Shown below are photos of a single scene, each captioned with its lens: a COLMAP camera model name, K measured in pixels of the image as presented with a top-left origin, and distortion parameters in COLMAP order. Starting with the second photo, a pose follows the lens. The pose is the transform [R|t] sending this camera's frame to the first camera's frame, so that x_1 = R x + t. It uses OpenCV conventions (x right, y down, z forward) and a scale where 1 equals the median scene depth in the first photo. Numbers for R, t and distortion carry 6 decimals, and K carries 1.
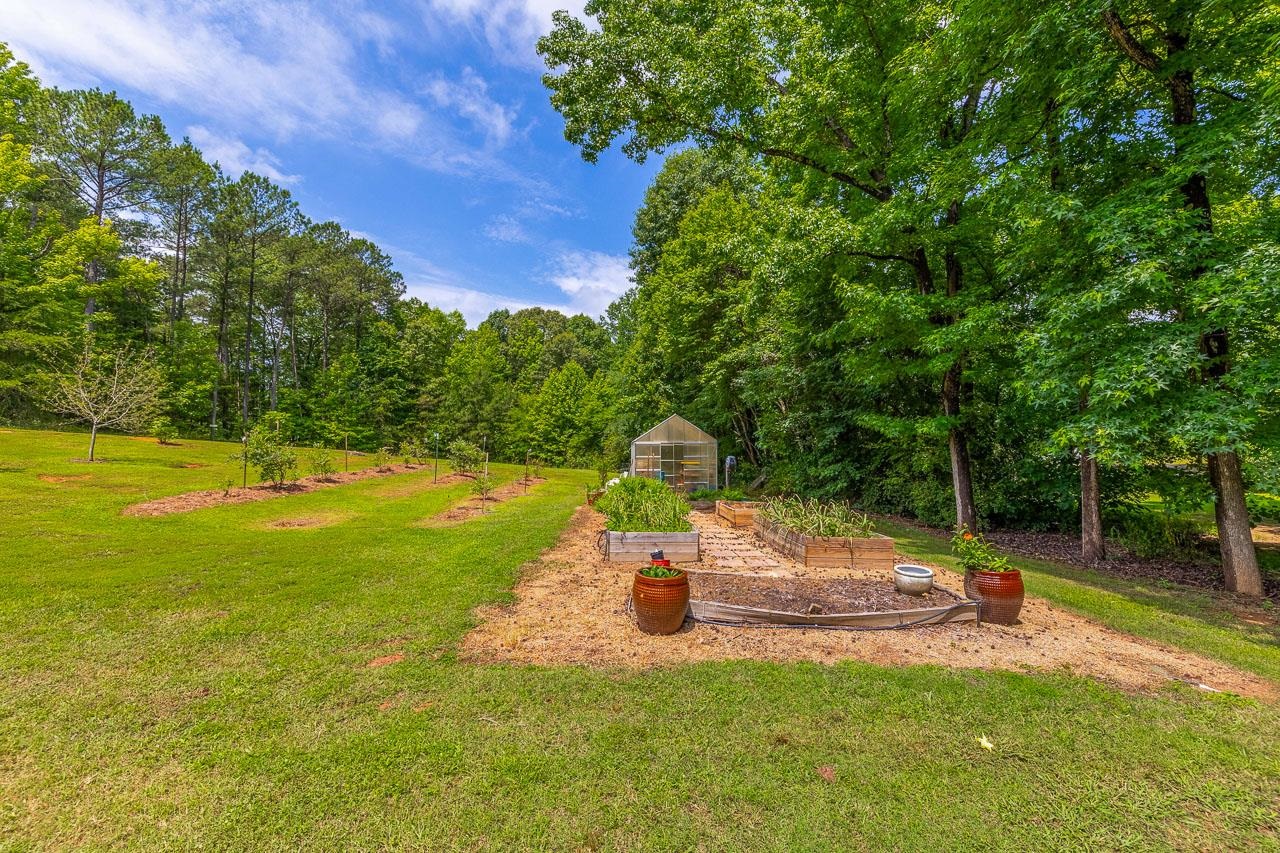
lens RADIAL K [[553.3, 0, 637.6], [0, 553.3, 436.9], [0, 0, 1]] dist [-0.000302, 0.000137]
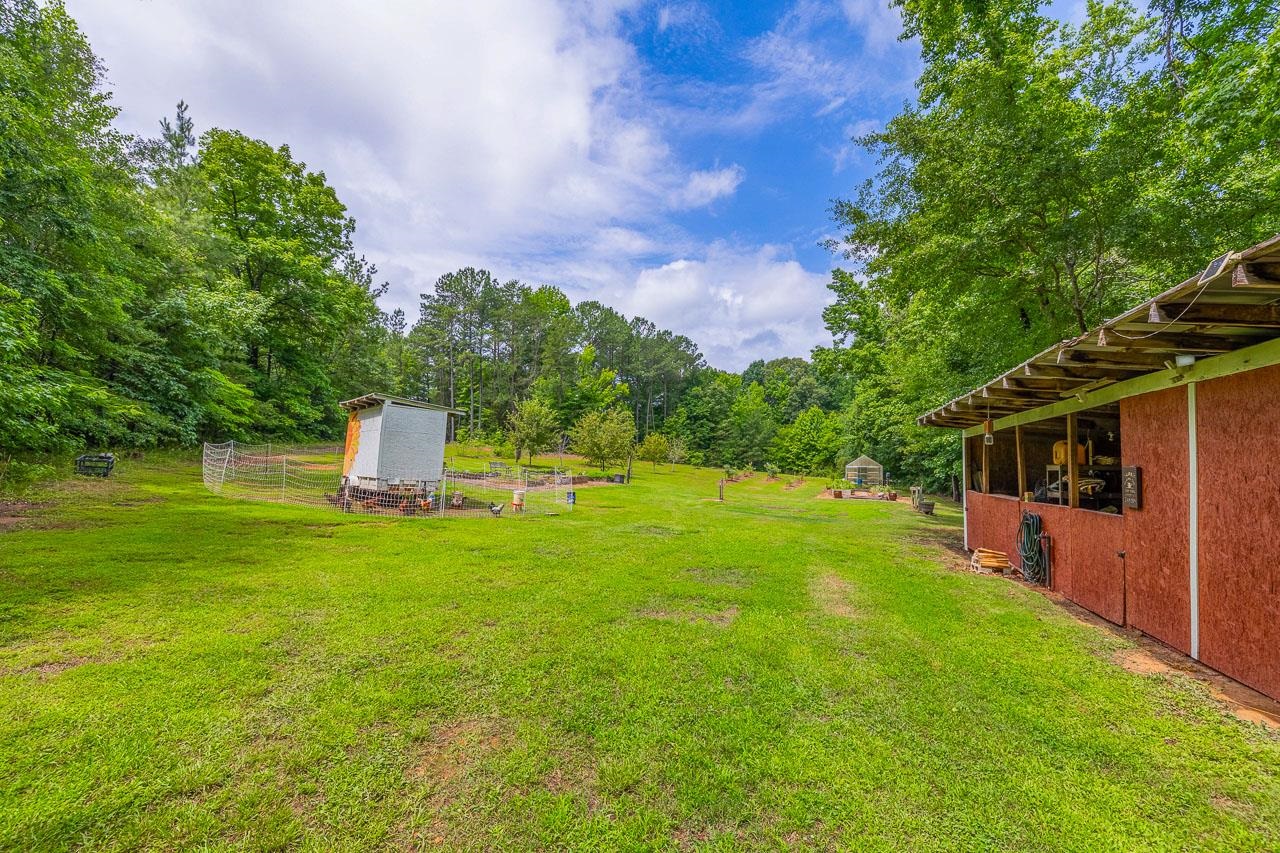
lens RADIAL K [[553.3, 0, 637.6], [0, 553.3, 436.9], [0, 0, 1]] dist [-0.000302, 0.000137]
pose [[0.914805, -0.011320, -0.403737, 0.051510], [0.005510, 0.999864, -0.015548, -0.032658], [0.403858, 0.011999, 0.914743, -0.599512]]
